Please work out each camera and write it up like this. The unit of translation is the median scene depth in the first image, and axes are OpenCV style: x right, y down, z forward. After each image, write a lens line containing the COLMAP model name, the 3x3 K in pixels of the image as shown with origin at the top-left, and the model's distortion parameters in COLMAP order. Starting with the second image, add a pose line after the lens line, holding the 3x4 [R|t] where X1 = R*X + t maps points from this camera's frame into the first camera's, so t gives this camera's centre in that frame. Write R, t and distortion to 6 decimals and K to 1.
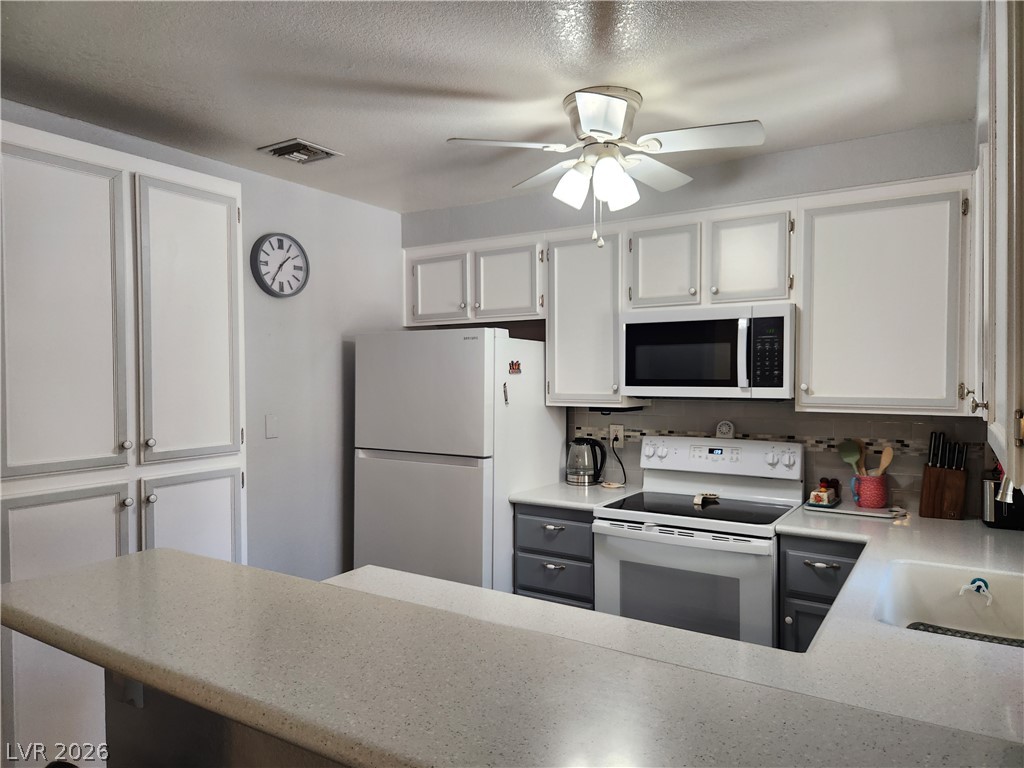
lens RADIAL K [[689.3, 0, 513.9], [0, 689.3, 386.7], [0, 0, 1]] dist [0.060724, -0.048954]
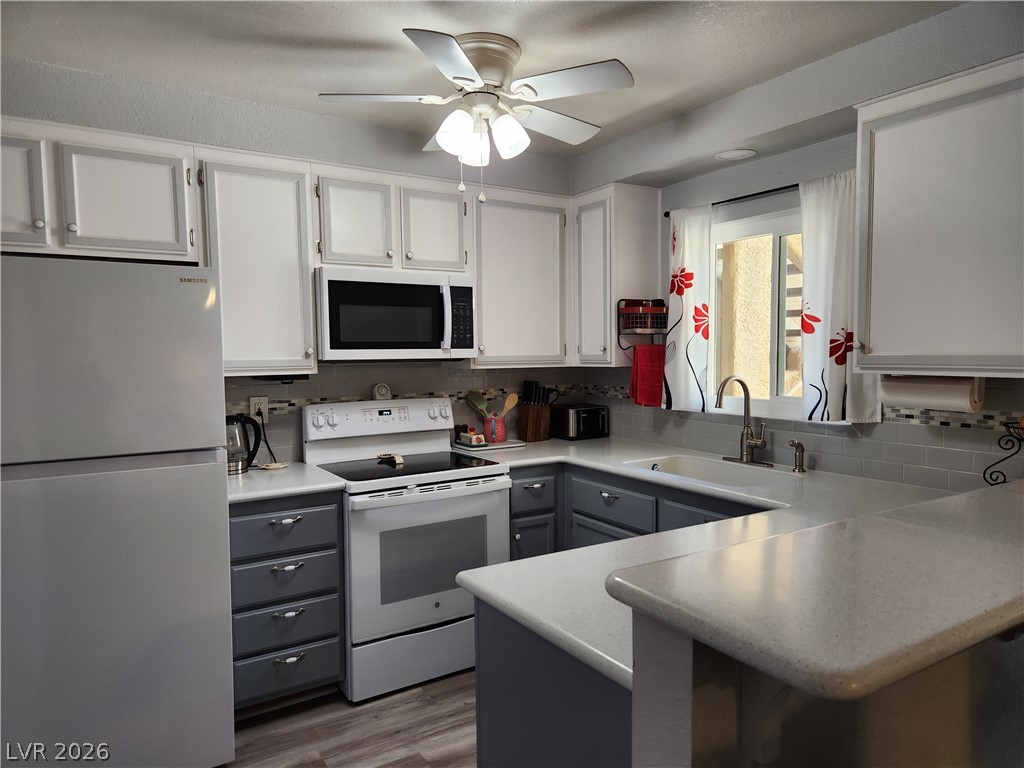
lens RADIAL K [[689.3, 0, 508.9], [0, 689.3, 392.5], [0, 0, 1]] dist [0.060724, -0.048954]
pose [[0.418868, -0.060192, 0.906050, -0.564777], [0.024066, 0.998186, 0.055188, 0.011135], [-0.907728, -0.001311, 0.419557, 0.406017]]
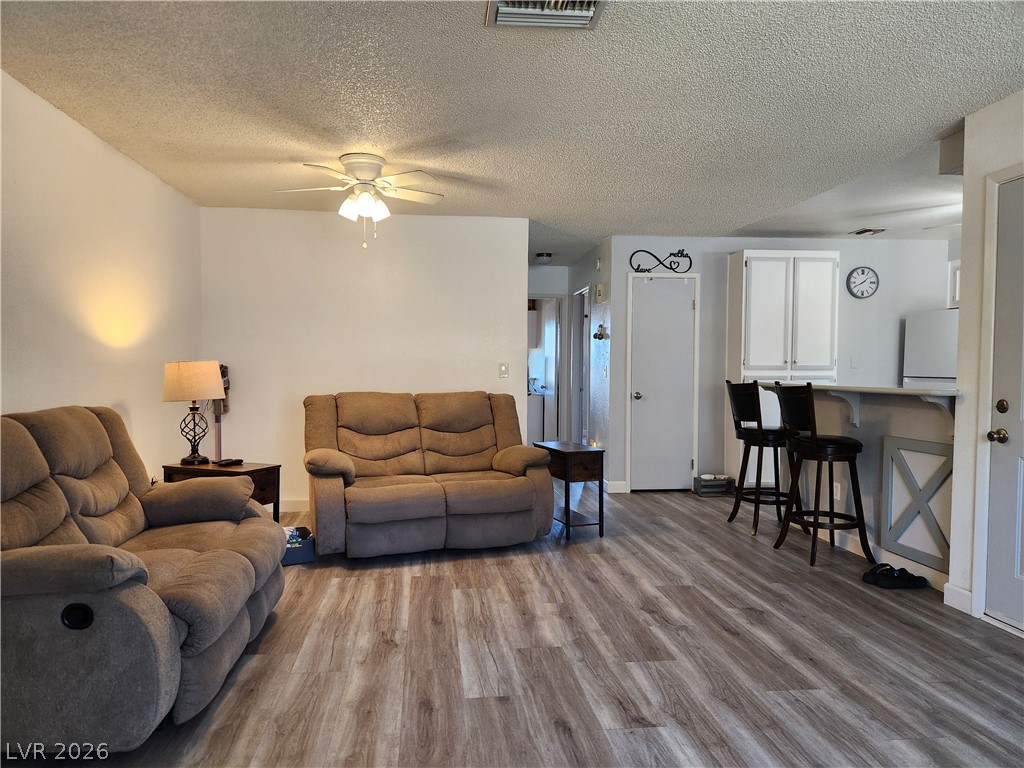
lens RADIAL K [[689.3, 0, 507.9], [0, 689.3, 392.7], [0, 0, 1]] dist [0.060724, -0.048954]
pose [[0.631517, 0.038712, -0.774395, 0.606319], [-0.020929, 0.999240, 0.032884, 0.101070], [0.775080, -0.004559, 0.631847, -1.097118]]
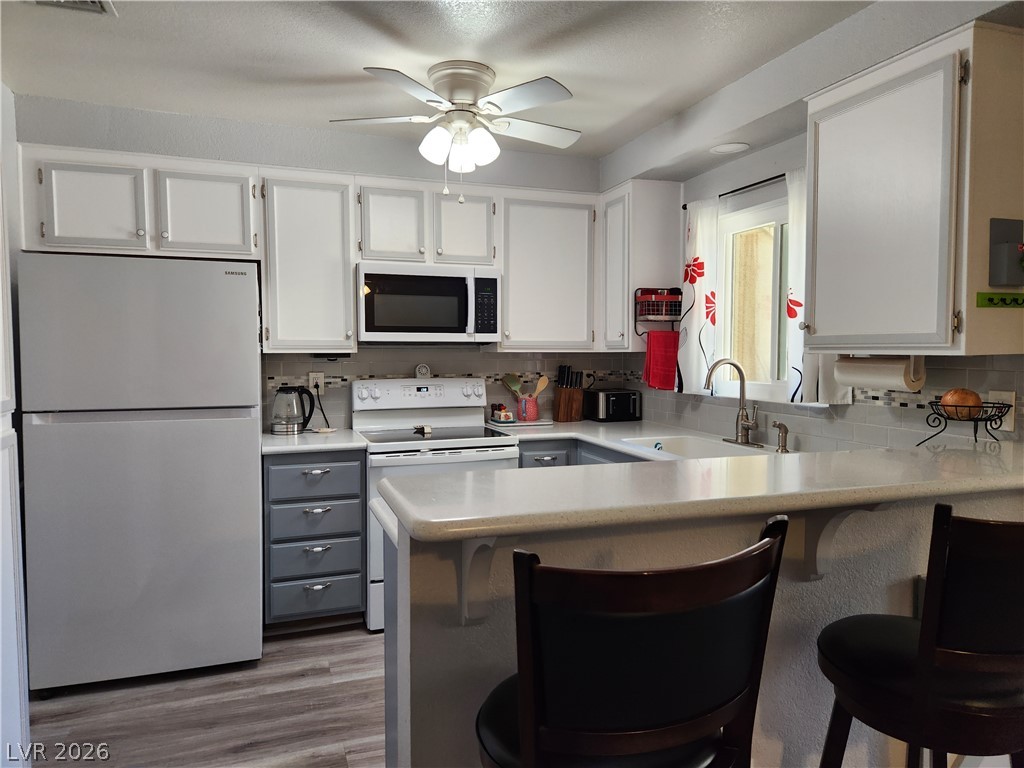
lens RADIAL K [[689.3, 0, 505.5], [0, 689.3, 383.7], [0, 0, 1]] dist [0.060724, -0.048954]
pose [[0.614178, -0.038351, 0.788235, -0.550975], [0.011957, 0.999156, 0.039296, 0.039730], [-0.789077, -0.014710, 0.614118, 0.170238]]
